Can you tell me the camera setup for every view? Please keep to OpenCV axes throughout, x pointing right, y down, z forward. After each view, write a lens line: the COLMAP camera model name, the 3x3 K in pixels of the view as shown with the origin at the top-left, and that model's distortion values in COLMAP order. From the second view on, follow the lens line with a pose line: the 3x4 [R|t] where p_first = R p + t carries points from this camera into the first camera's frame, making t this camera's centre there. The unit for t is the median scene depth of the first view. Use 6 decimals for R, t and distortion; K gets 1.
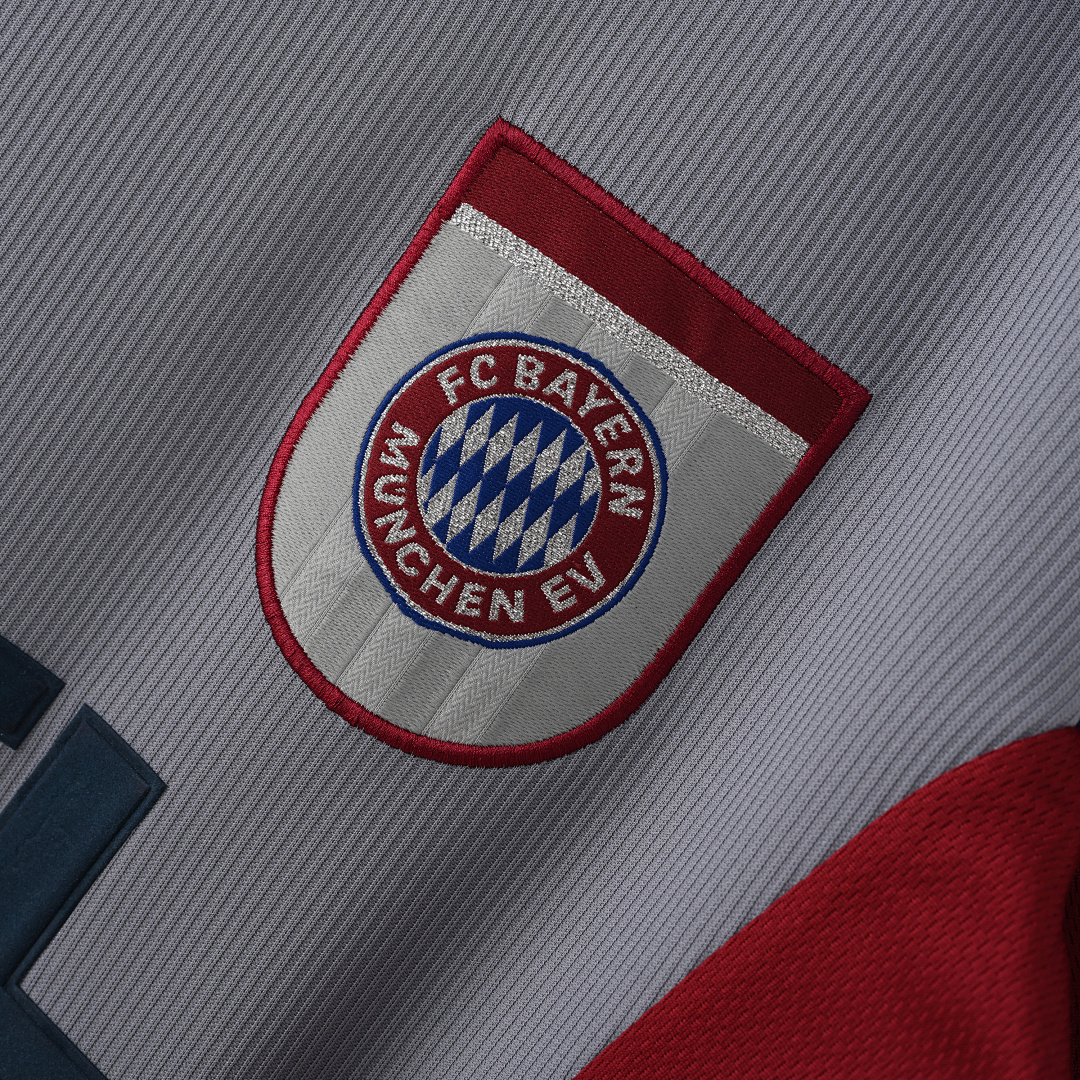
lens RADIAL K [[2443.9, 0, 540.0], [0, 2443.9, 540.0], [0, 0, 1]] dist [0.010977, 0.141434]
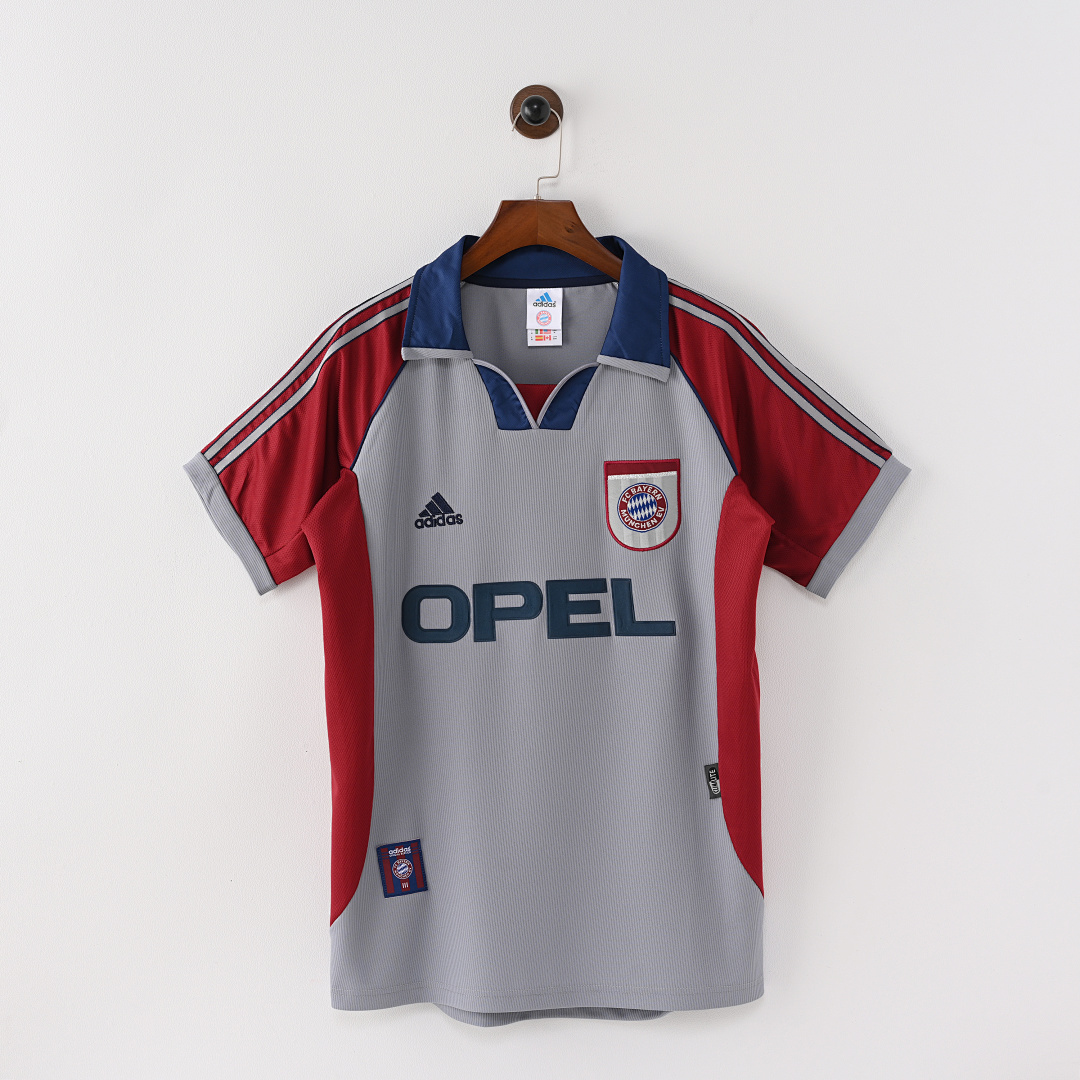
lens RADIAL K [[2443.9, 0, 540.0], [0, 2443.9, 540.0], [0, 0, 1]] dist [0.010977, 0.141434]
pose [[0.754876, -0.648821, 0.095884, -0.870068], [0.650416, 0.759369, 0.017843, -0.242936], [-0.084388, 0.048895, 0.995233, -5.204568]]
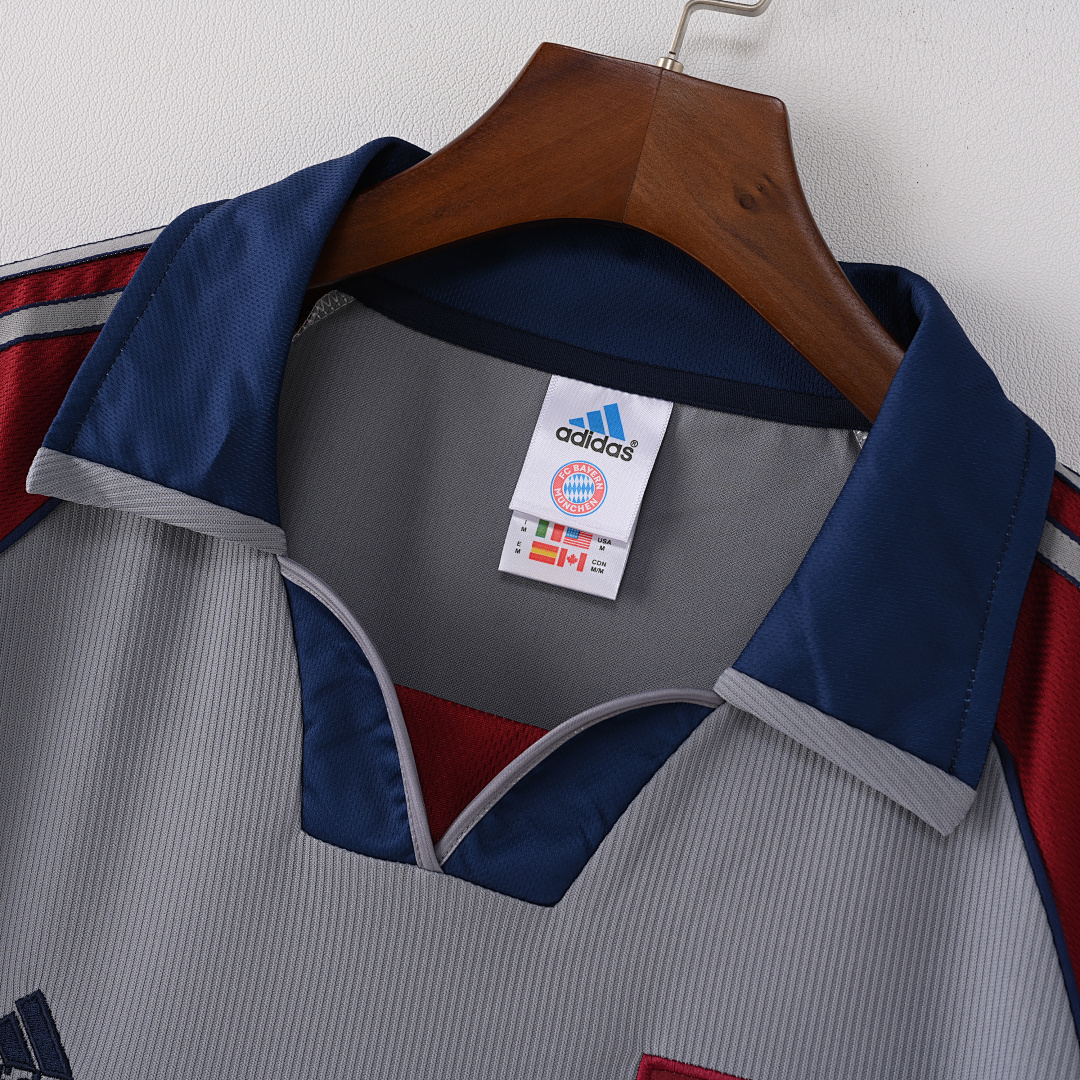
lens RADIAL K [[2443.9, 0, 540.0], [0, 2443.9, 540.0], [0, 0, 1]] dist [0.010977, 0.141434]
pose [[0.911597, -0.408344, 0.047397, -0.017238], [0.410479, 0.897920, -0.158890, -0.258922], [0.022323, 0.164299, 0.986158, -0.716288]]
